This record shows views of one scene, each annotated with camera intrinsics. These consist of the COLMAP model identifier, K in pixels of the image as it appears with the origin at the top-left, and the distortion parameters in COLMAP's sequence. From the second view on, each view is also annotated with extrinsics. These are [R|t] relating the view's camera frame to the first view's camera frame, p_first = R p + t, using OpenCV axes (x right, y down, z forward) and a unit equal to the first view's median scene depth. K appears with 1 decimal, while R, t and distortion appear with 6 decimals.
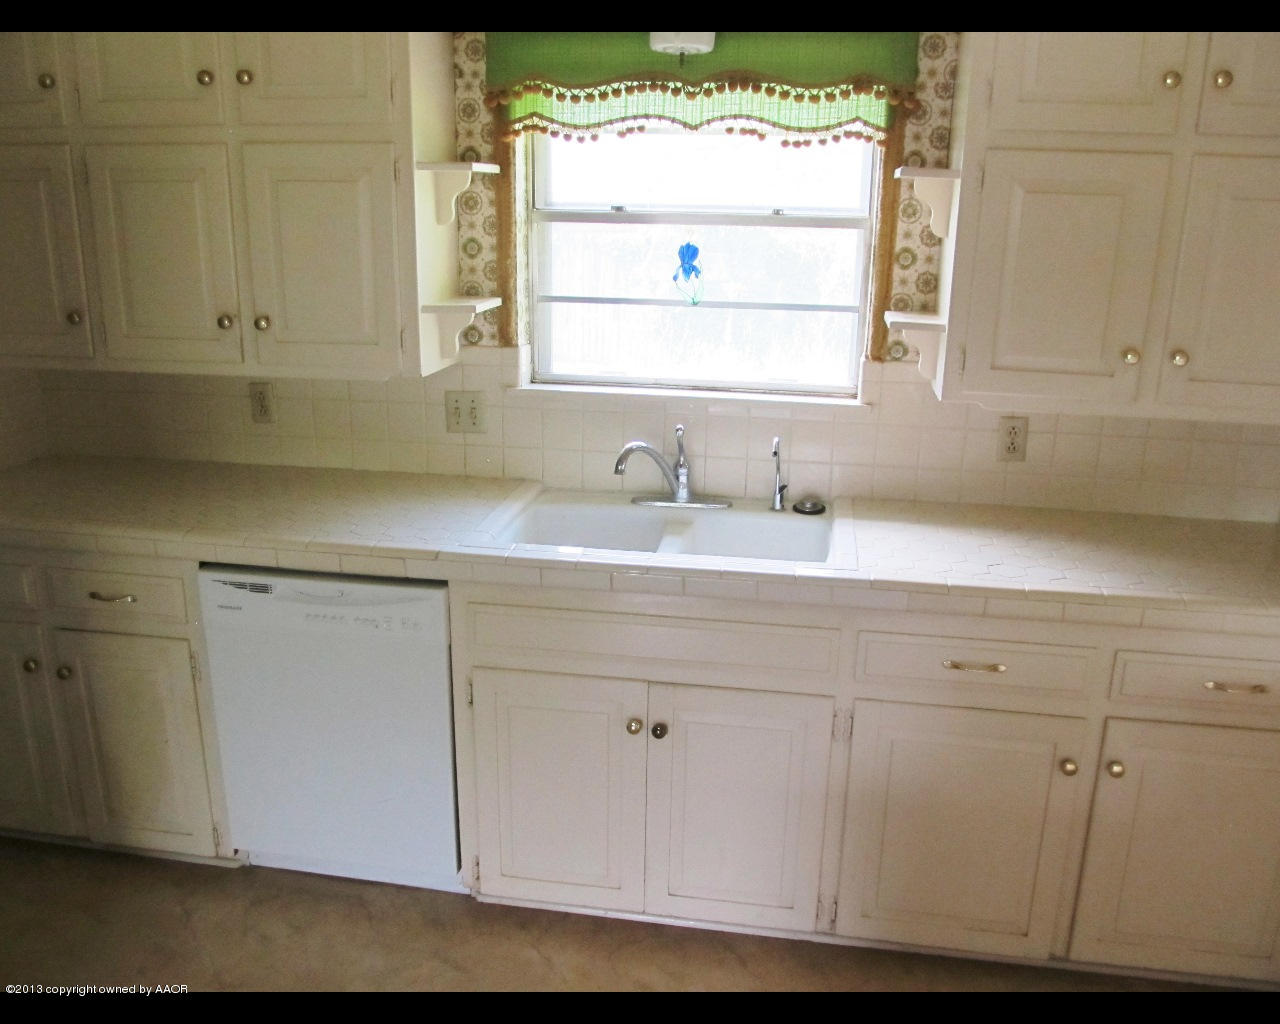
lens RADIAL K [[1069.1, 0, 633.4], [0, 1069.1, 510.6], [0, 0, 1]] dist [-0.062040, 0.001683]
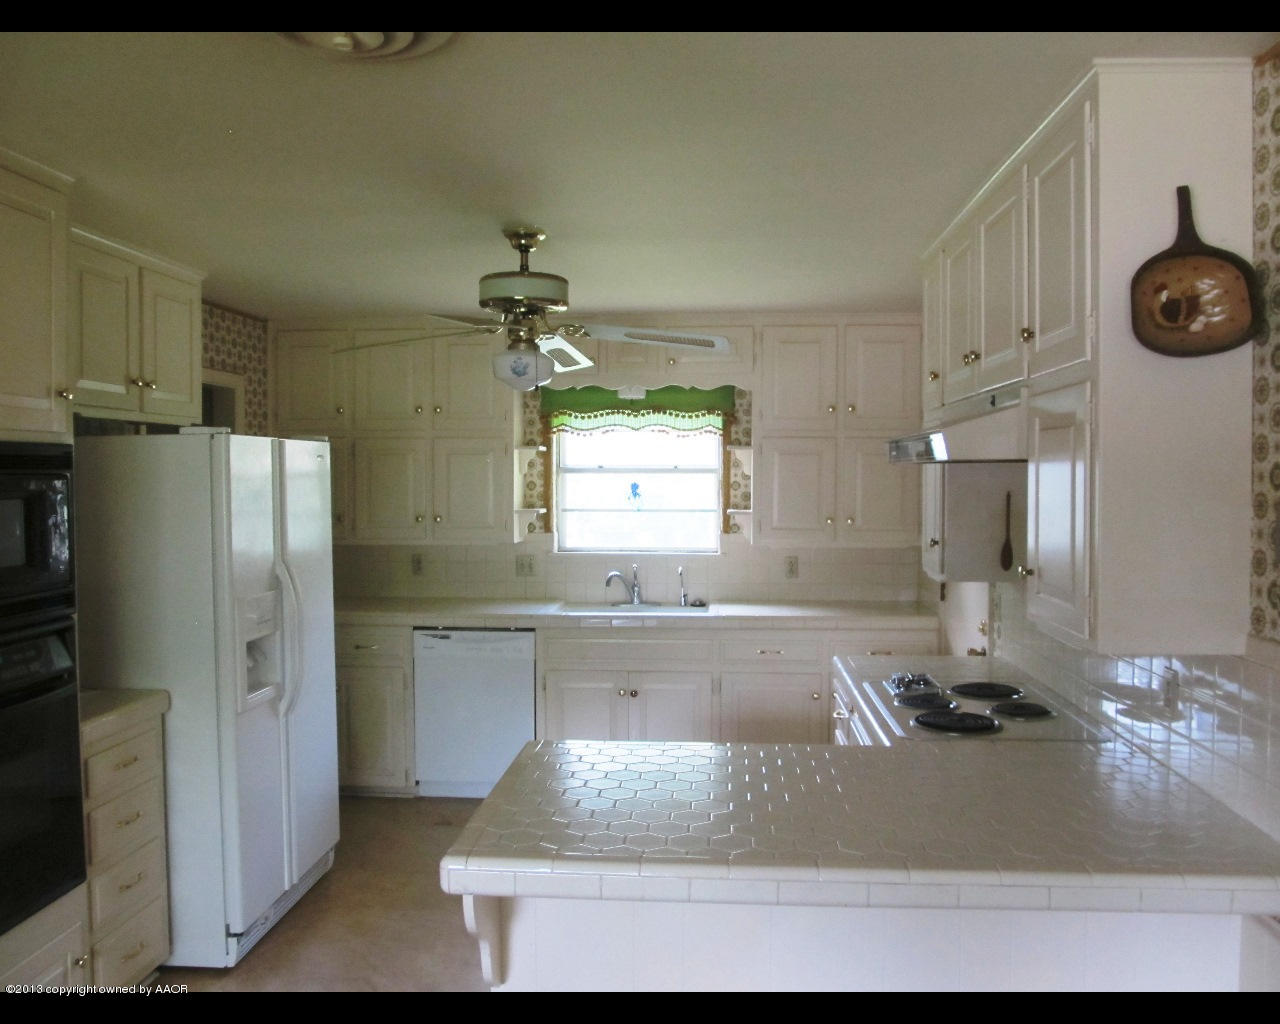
lens RADIAL K [[1069.1, 0, 633.4], [0, 1069.1, 510.6], [0, 0, 1]] dist [-0.062040, 0.001683]
pose [[0.995745, -0.016807, 0.090607, -0.151739], [0.039202, 0.967082, -0.251426, 0.354262], [-0.083399, 0.253908, 0.963626, -1.081772]]
